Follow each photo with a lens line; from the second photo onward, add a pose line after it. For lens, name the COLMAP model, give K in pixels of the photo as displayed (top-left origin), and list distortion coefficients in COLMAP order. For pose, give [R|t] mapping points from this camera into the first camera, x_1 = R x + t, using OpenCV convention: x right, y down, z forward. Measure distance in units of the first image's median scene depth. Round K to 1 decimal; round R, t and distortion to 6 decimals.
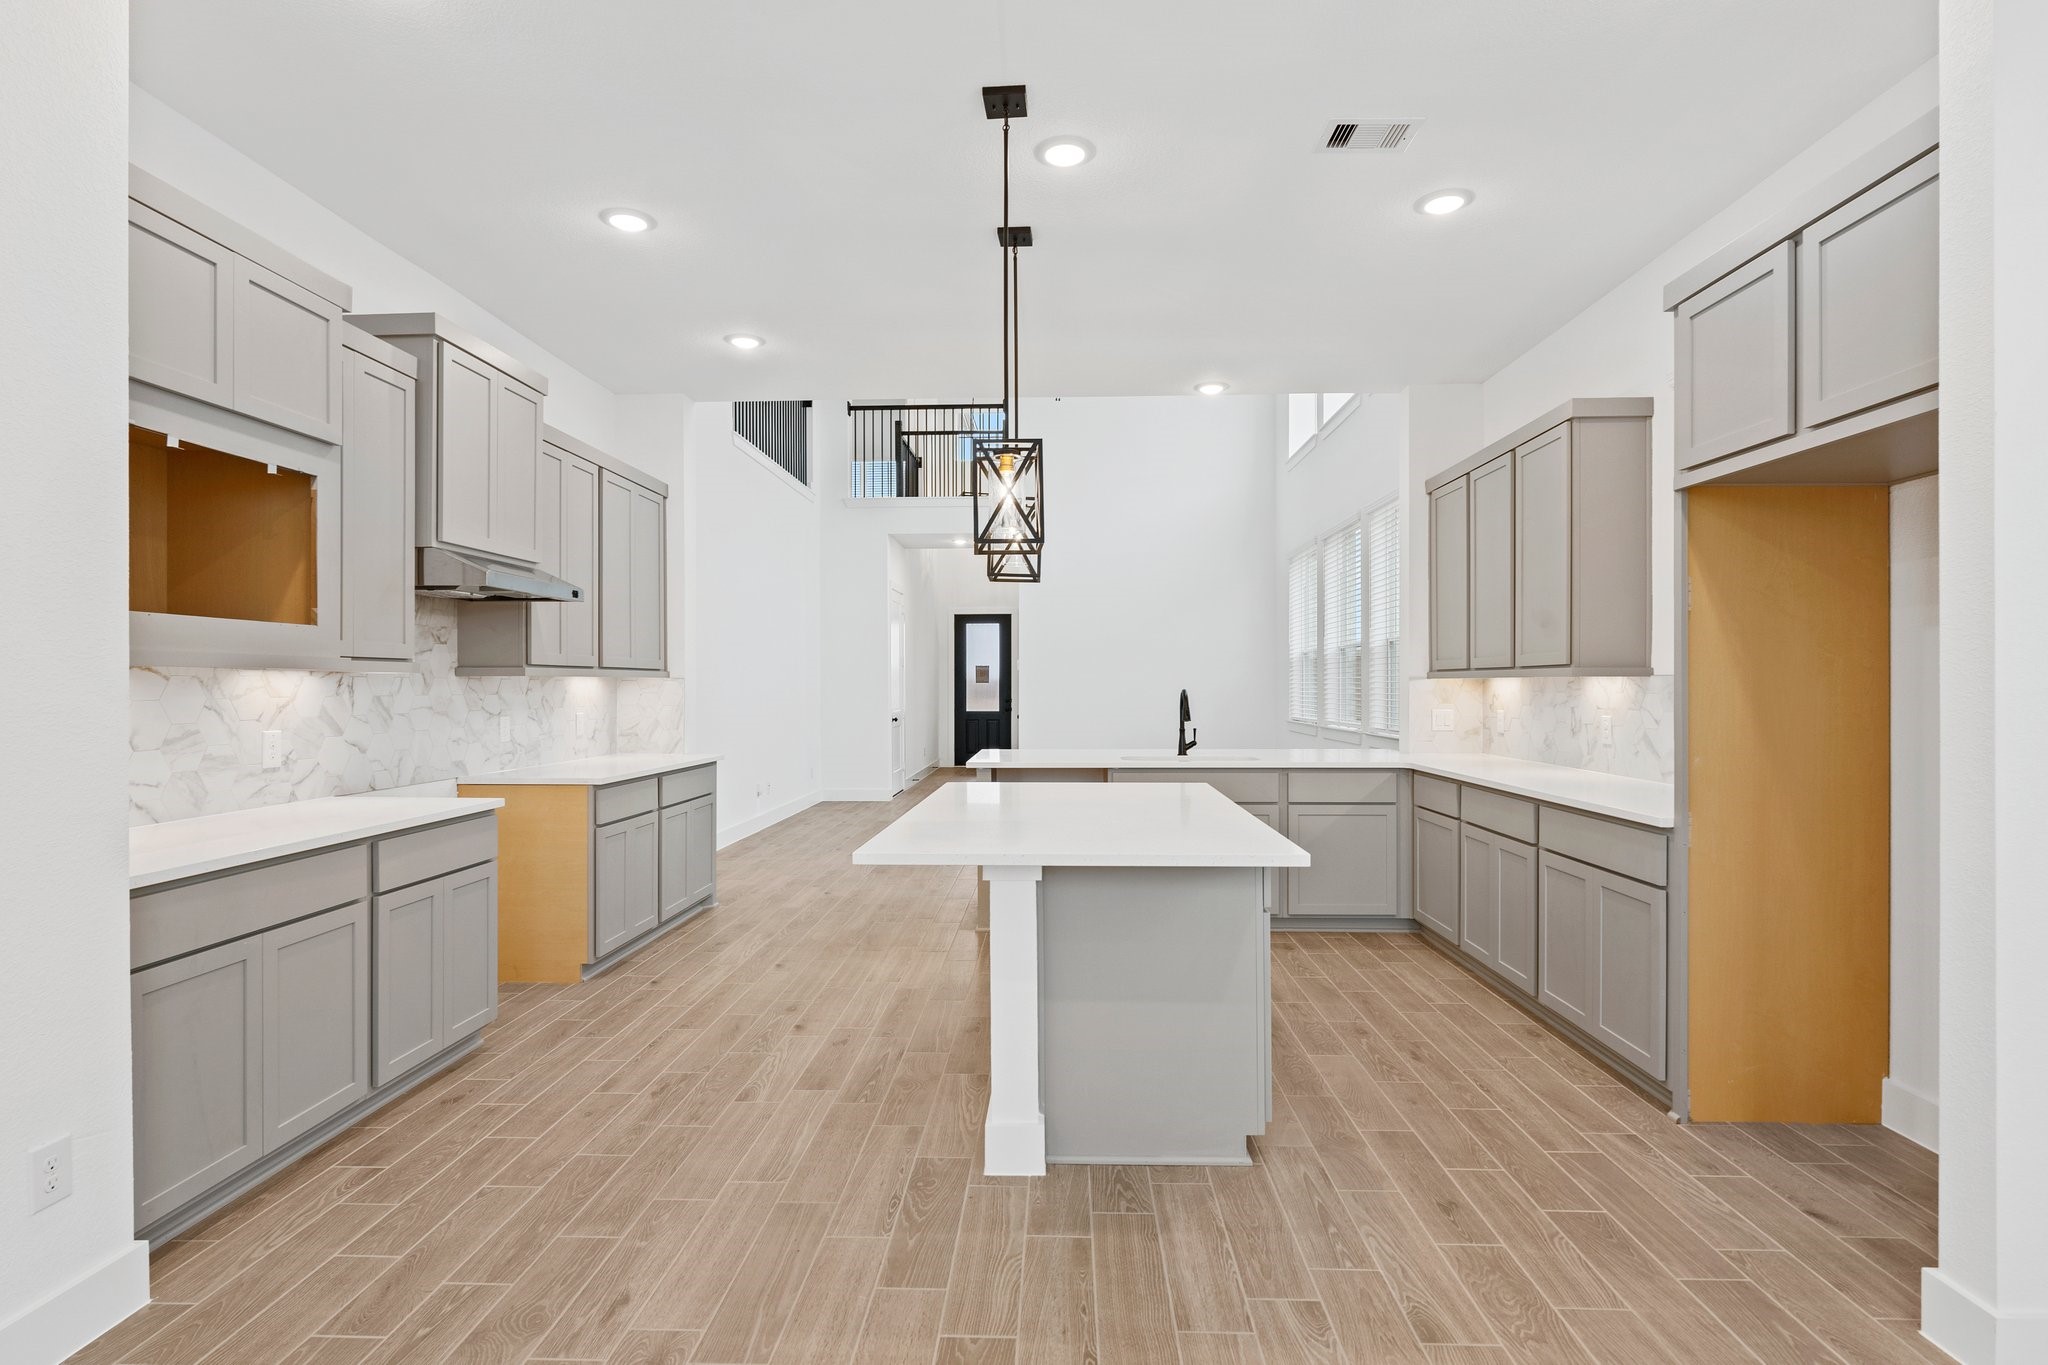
lens RADIAL K [[1019.2, 0, 1024.0], [0, 1019.2, 682.5], [0, 0, 1]] dist [0.000863, -0.000374]
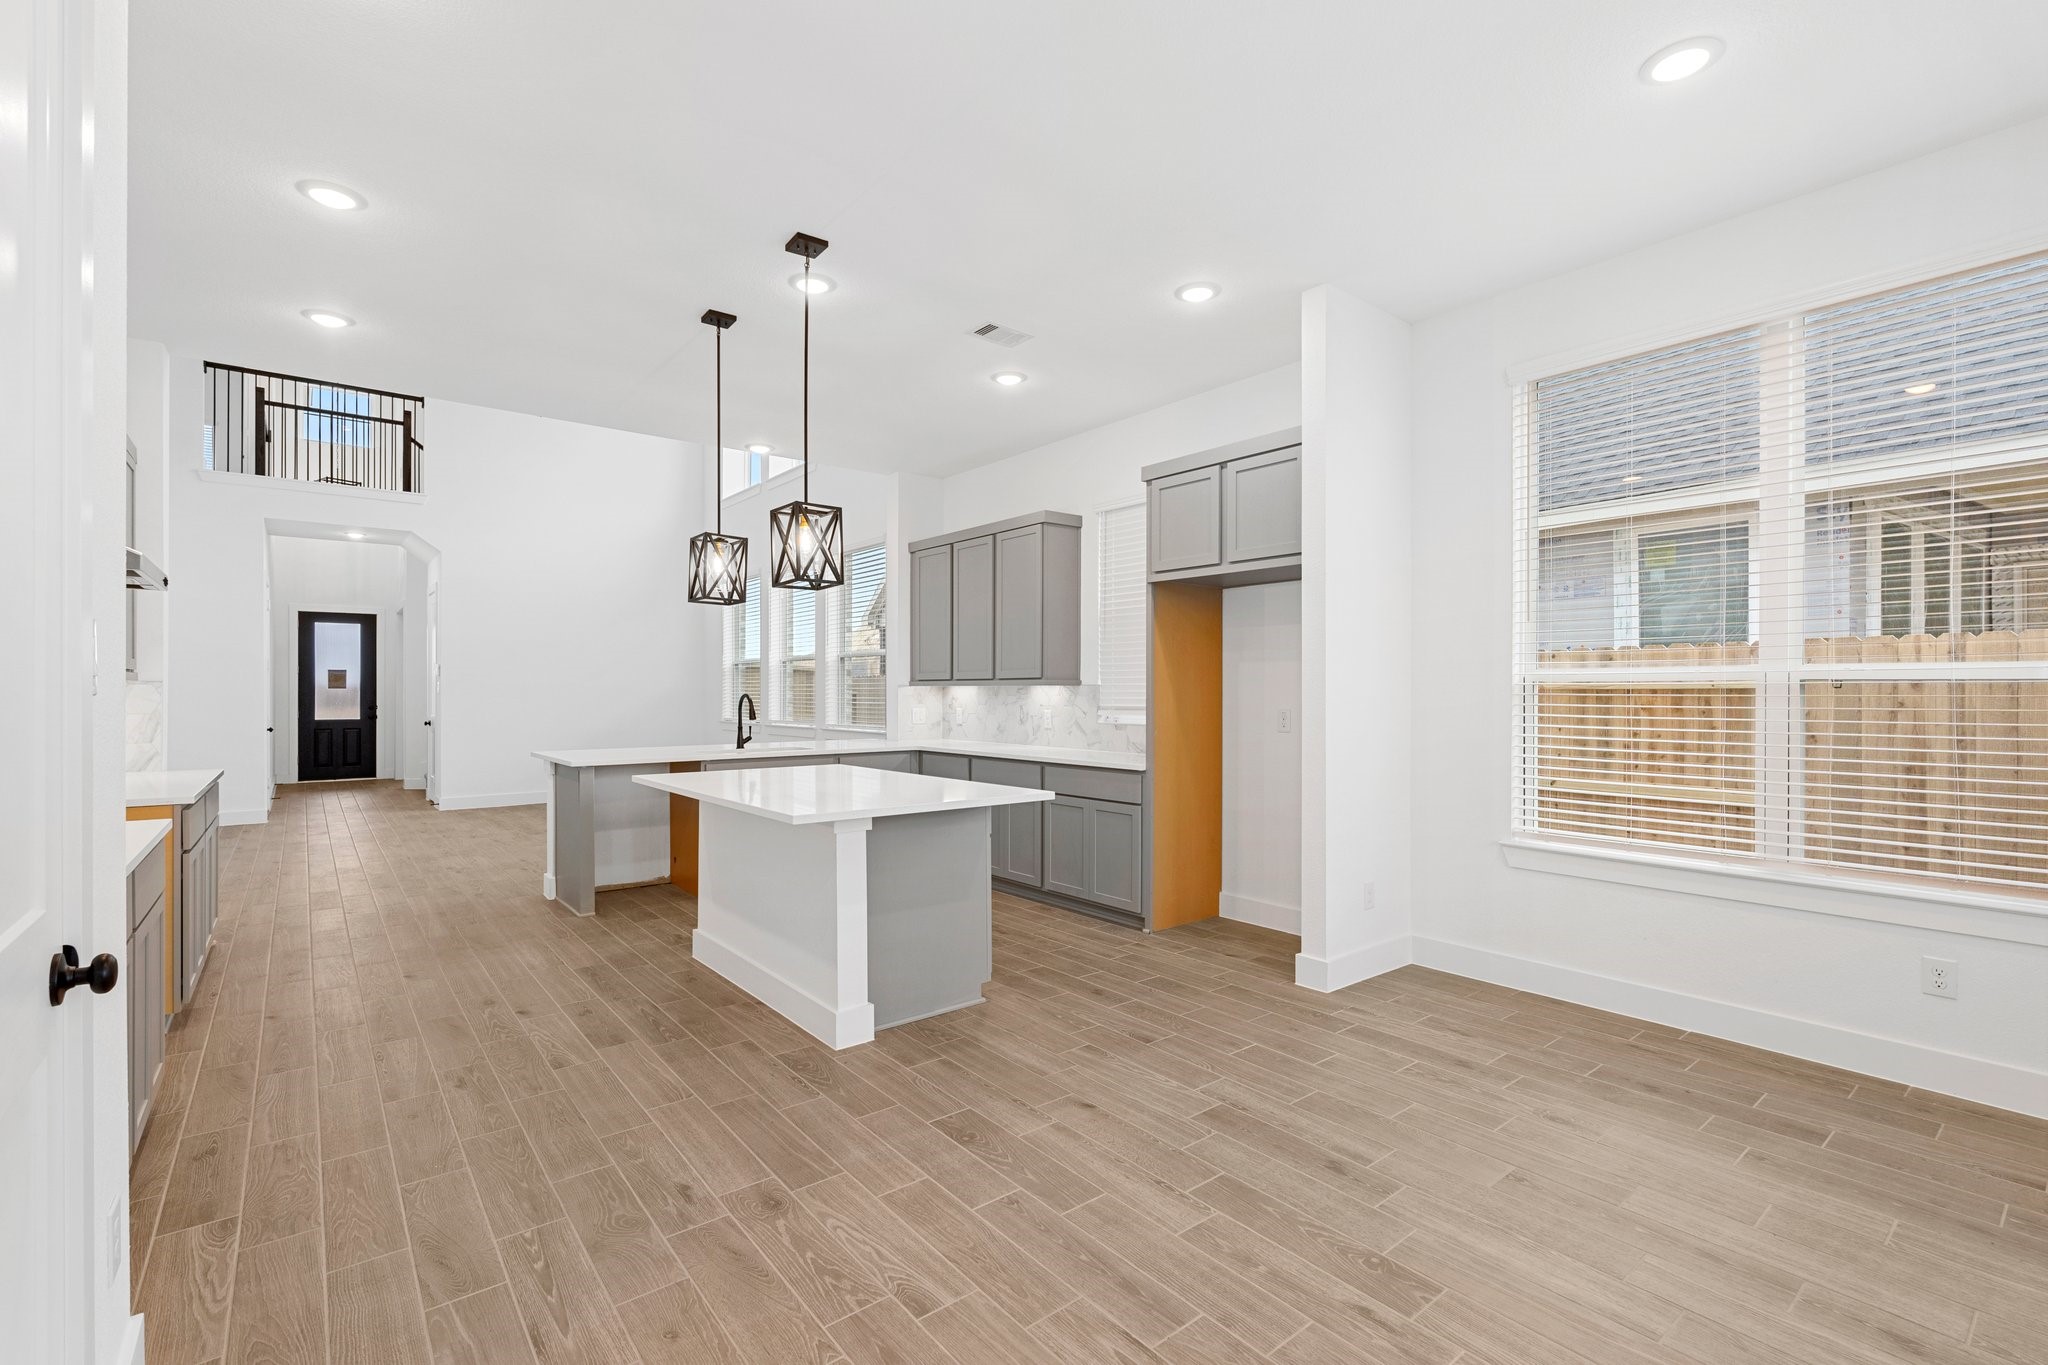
lens RADIAL K [[904.5, 0, 1028.6], [0, 904.5, 688.1], [0, 0, 1]] dist [0.000104, 0.000484]
pose [[0.756474, 0.004218, 0.654010, -0.478181], [-0.002975, 0.999991, -0.003009, 0.003007], [-0.654017, 0.000331, 0.756480, -0.058599]]
